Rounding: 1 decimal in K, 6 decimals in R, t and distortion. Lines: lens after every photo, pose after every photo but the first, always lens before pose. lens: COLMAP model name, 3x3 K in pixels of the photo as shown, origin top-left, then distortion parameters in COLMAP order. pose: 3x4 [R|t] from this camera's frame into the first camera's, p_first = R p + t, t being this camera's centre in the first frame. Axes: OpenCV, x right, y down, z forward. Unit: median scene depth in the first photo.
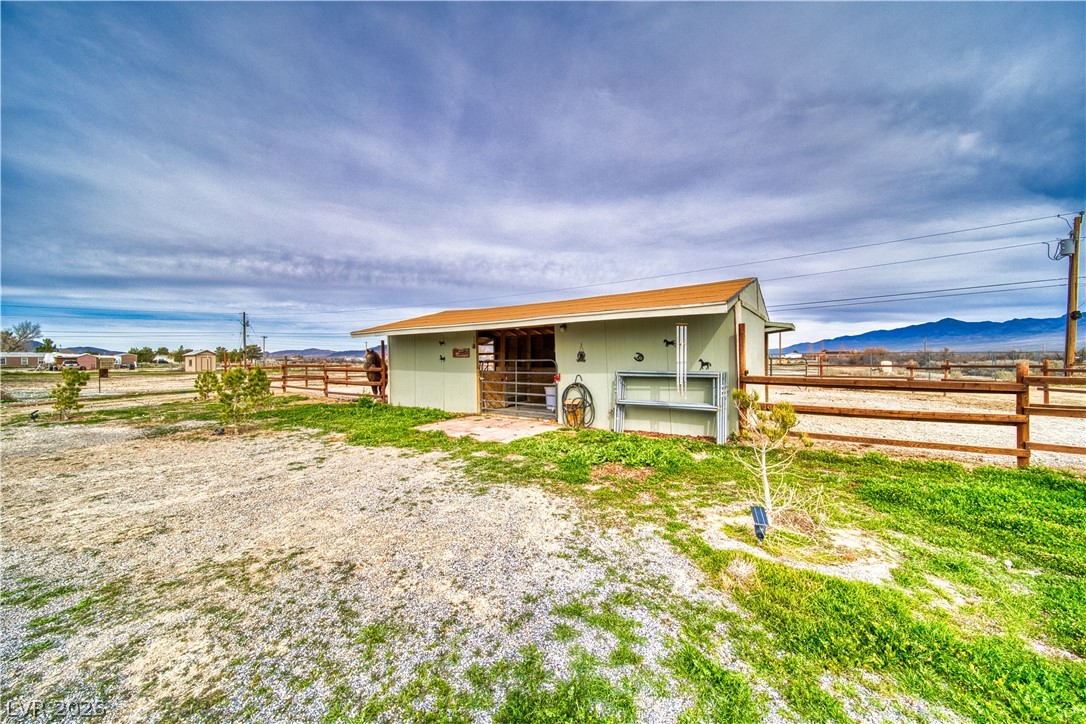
lens RADIAL K [[399.0, 0, 543.0], [0, 399.0, 362.0], [0, 0, 1]] dist [-0.000357, -0.002776]
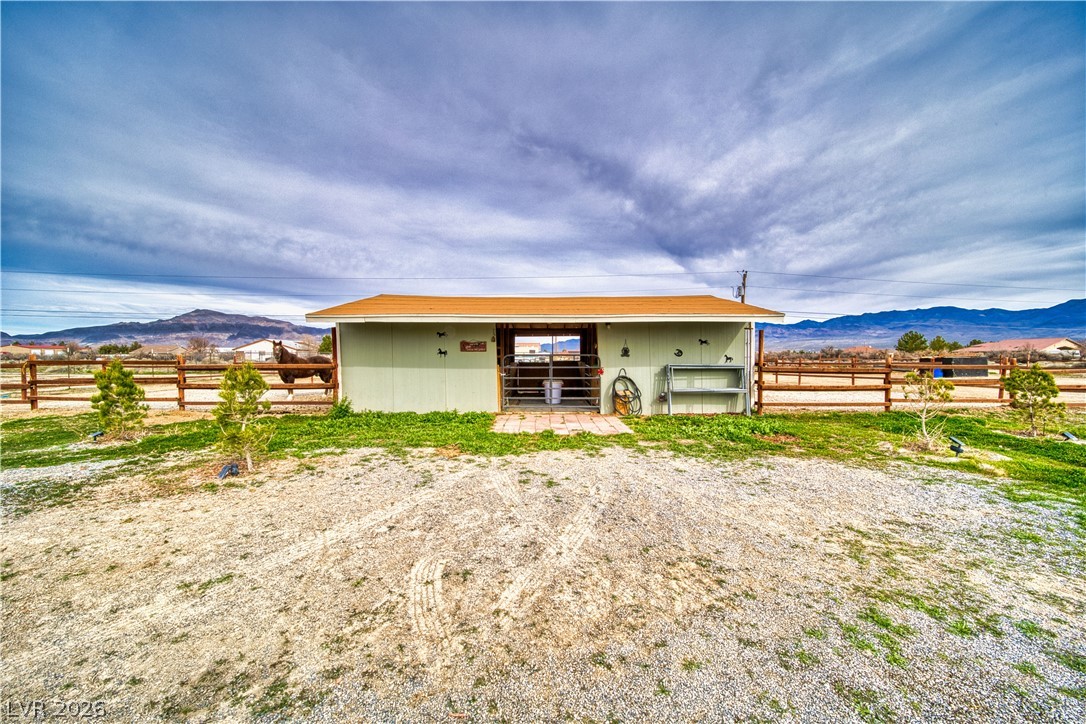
lens RADIAL K [[399.0, 0, 543.0], [0, 399.0, 362.0], [0, 0, 1]] dist [-0.000357, -0.002776]
pose [[0.812405, -0.002611, 0.583087, -0.724910], [-0.001696, 0.999975, 0.006842, 0.007067], [-0.583091, -0.006547, 0.812381, 0.227696]]
